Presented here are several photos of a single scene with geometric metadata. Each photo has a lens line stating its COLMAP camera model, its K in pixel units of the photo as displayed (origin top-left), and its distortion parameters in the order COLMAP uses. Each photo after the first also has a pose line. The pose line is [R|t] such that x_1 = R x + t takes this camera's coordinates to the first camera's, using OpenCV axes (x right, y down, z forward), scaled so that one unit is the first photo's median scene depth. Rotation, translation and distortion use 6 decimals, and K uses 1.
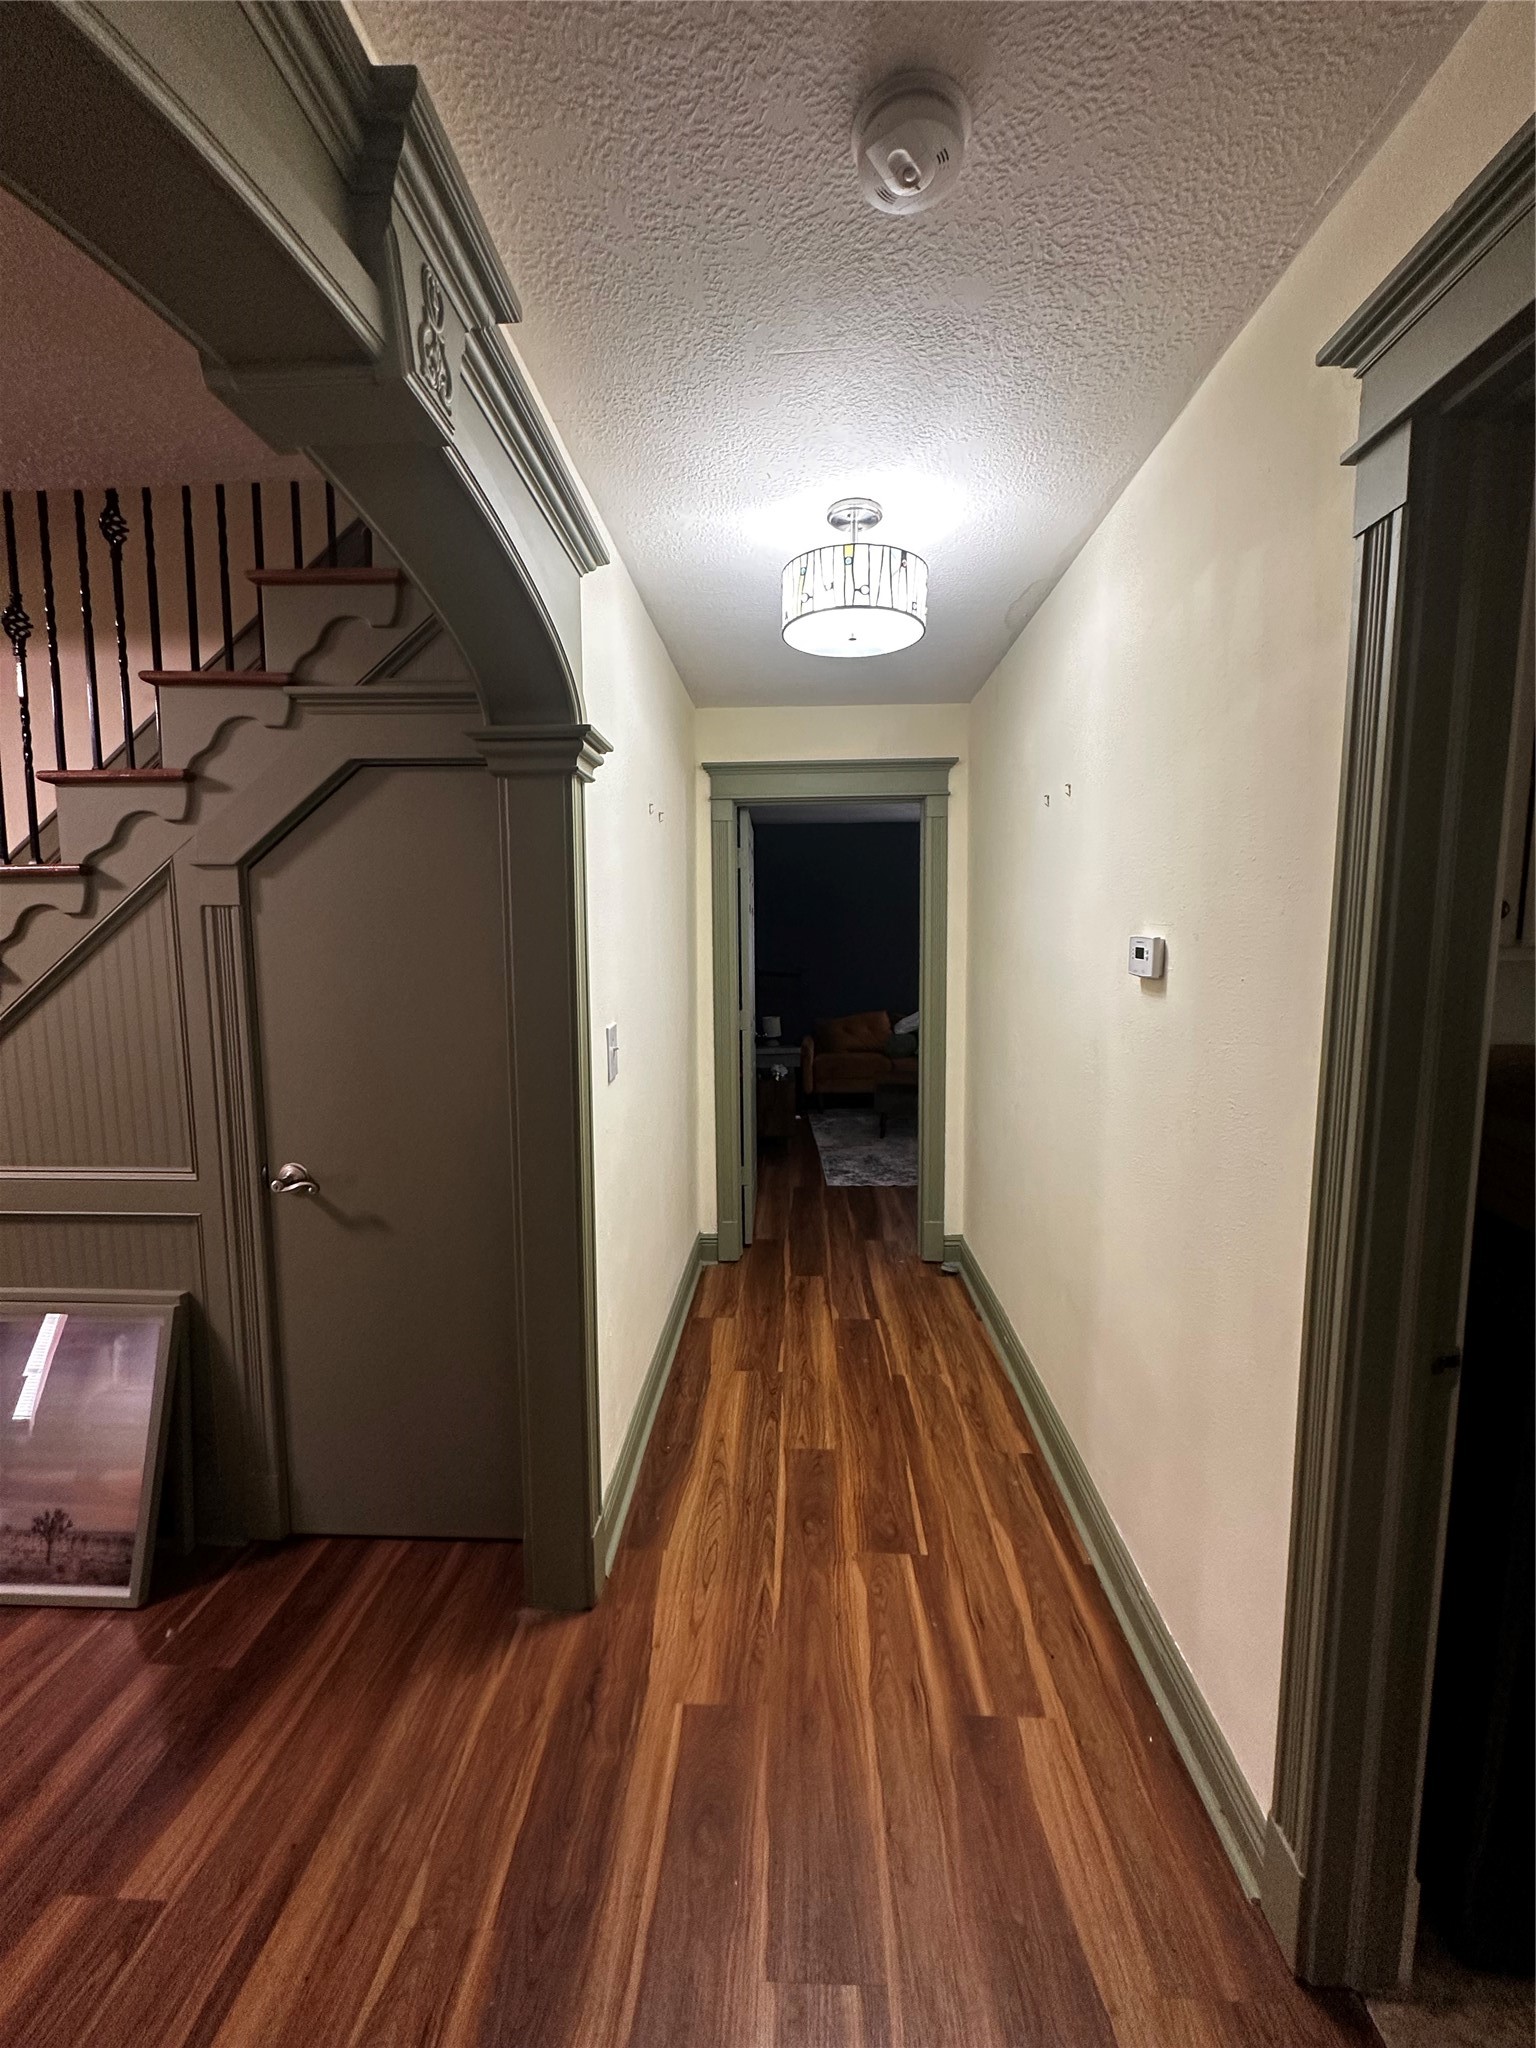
lens RADIAL K [[814.5, 0, 767.6], [0, 814.5, 1021.5], [0, 0, 1]] dist [0.002370, 0.000106]
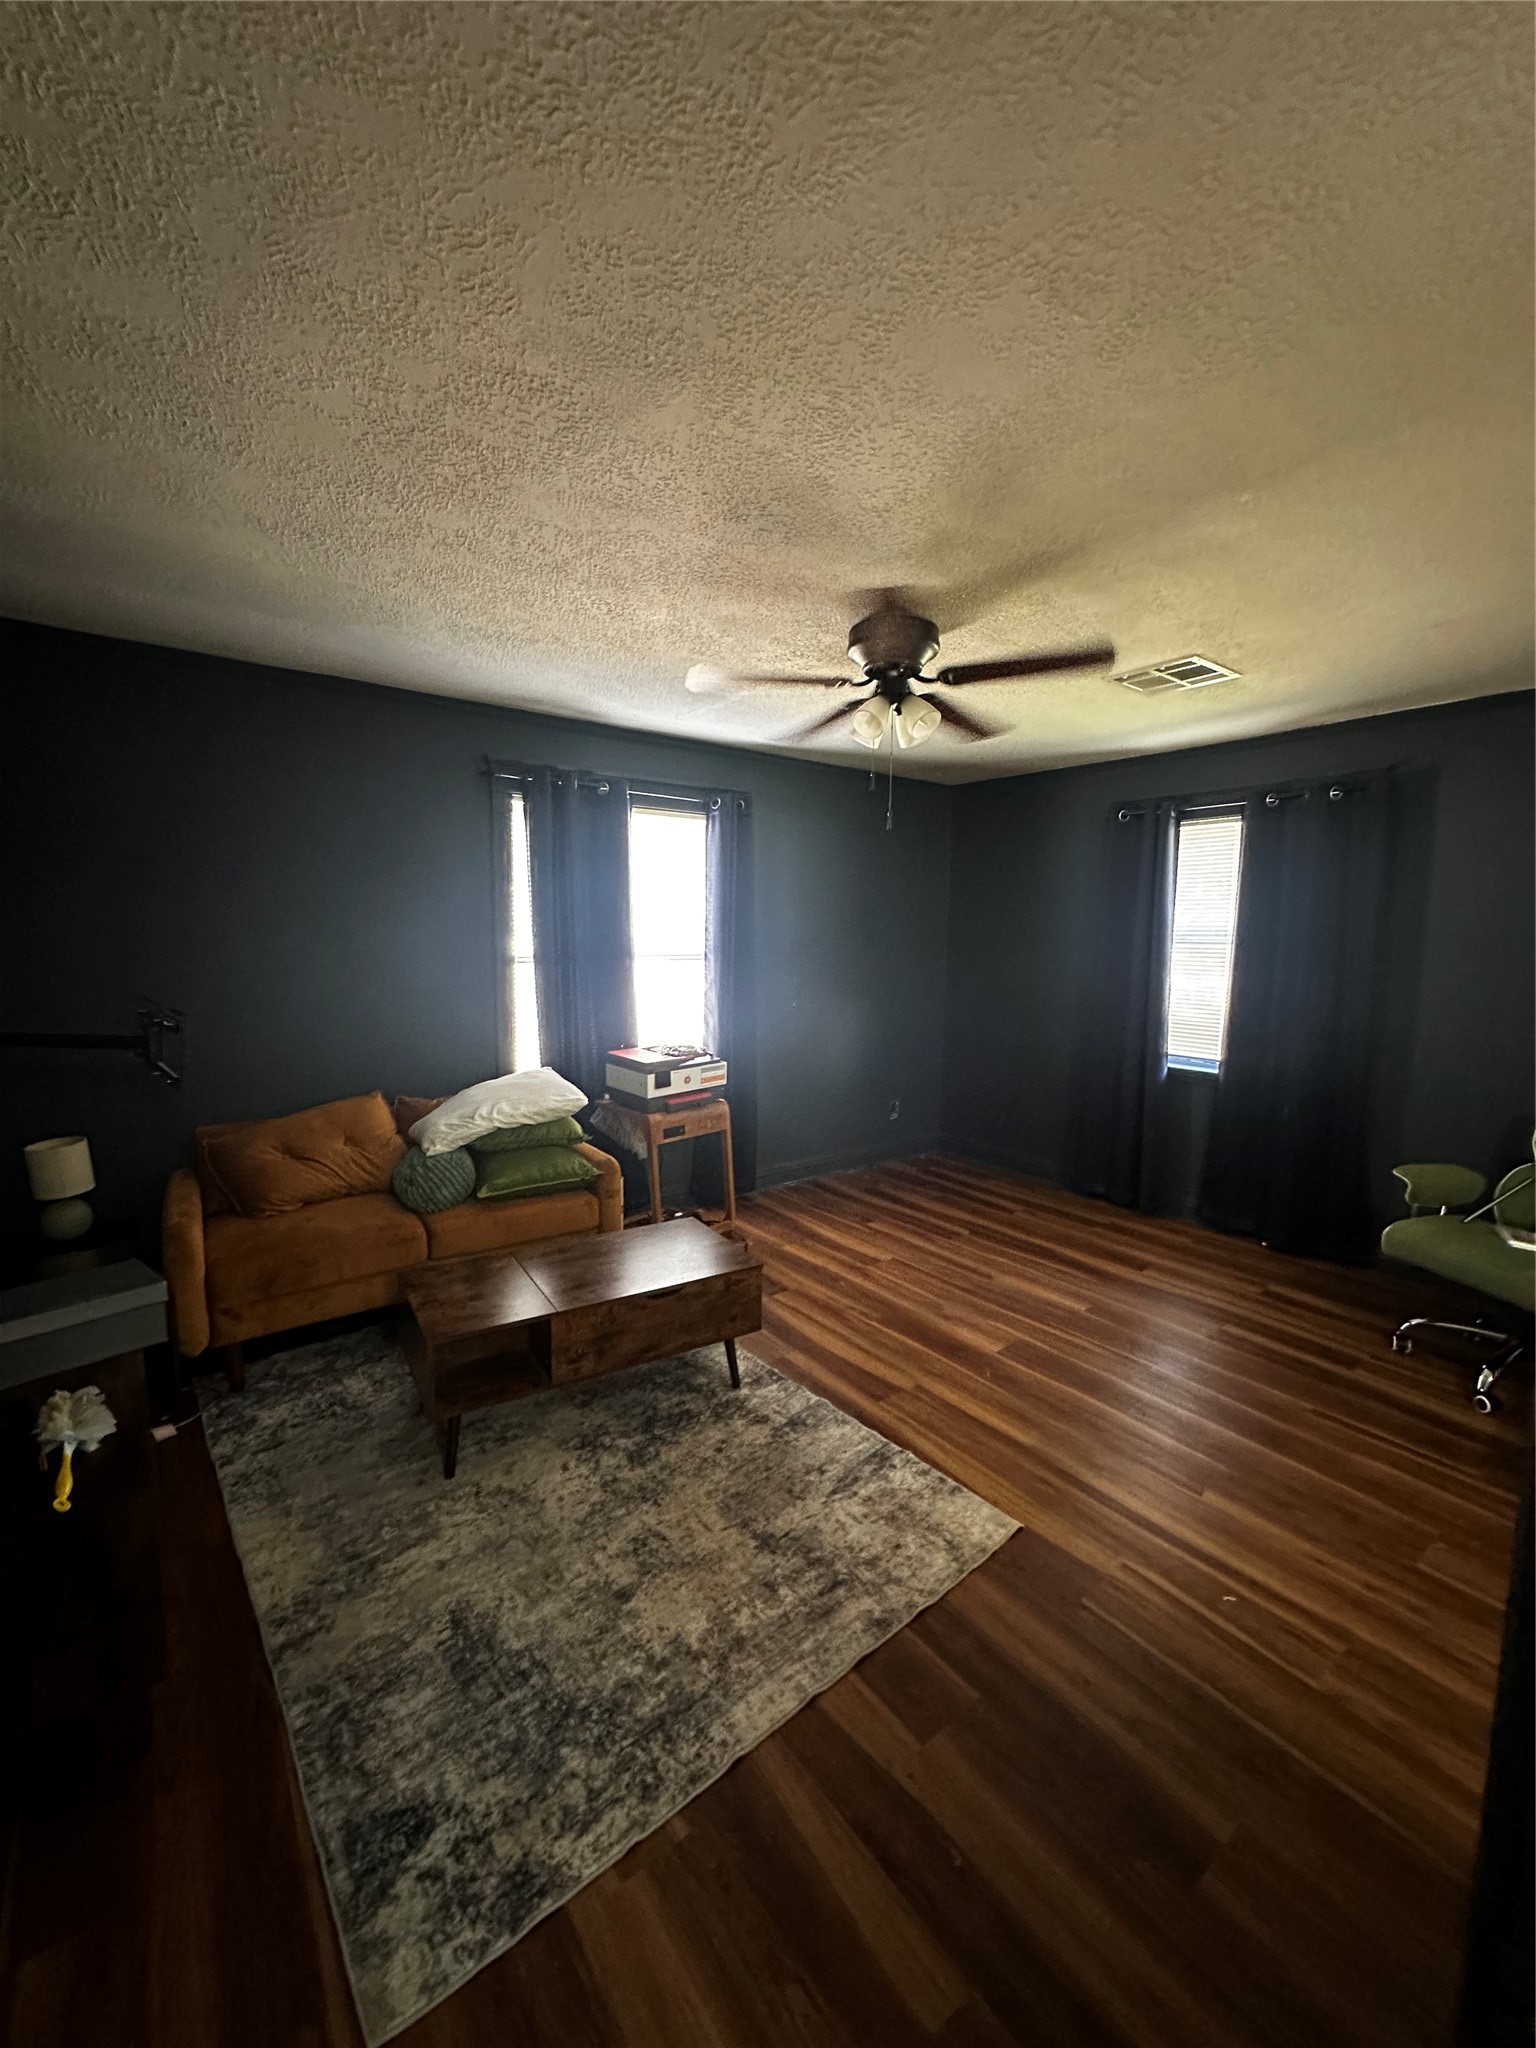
lens RADIAL K [[814.5, 0, 771.1], [0, 814.5, 1023.8], [0, 0, 1]] dist [0.002370, 0.000106]
pose [[0.767011, -0.056158, 0.639172, 0.022639], [0.049655, 0.998370, 0.028131, -0.061126], [-0.639710, 0.010161, 0.768549, 0.552557]]
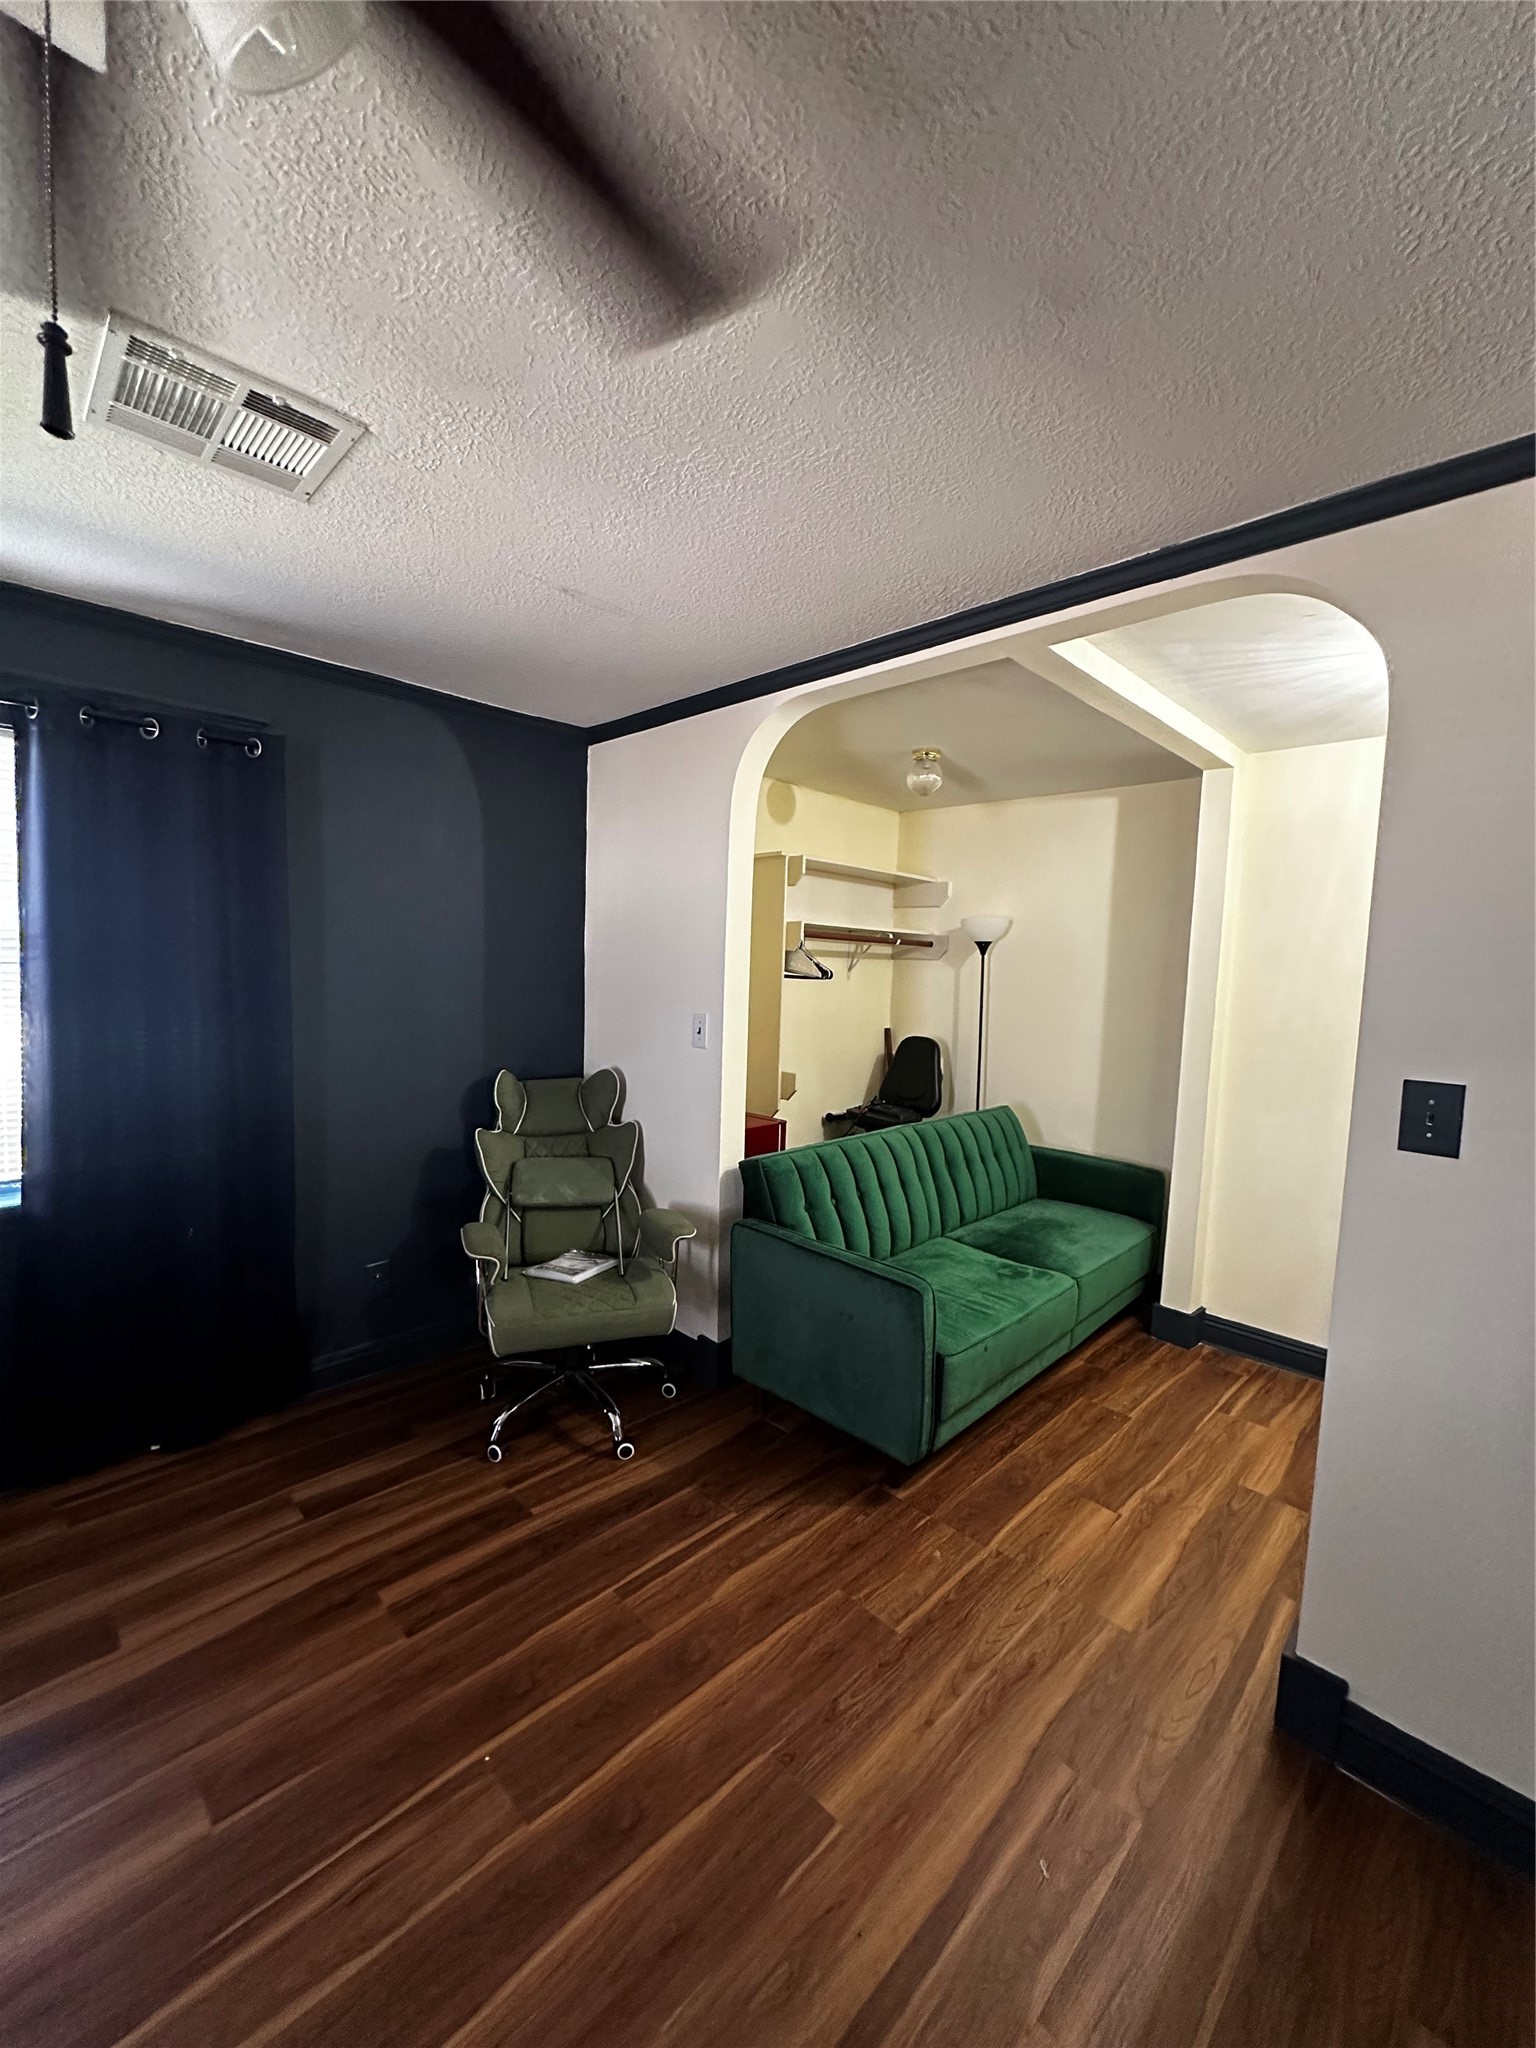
lens RADIAL K [[814.5, 0, 769.4], [0, 814.5, 1026.1], [0, 0, 1]] dist [0.002370, 0.000106]
pose [[-0.734225, -0.067579, 0.675534, 0.235778], [0.038031, 0.989377, 0.140310, -0.097453], [-0.677840, 0.128710, -0.723856, 0.844040]]
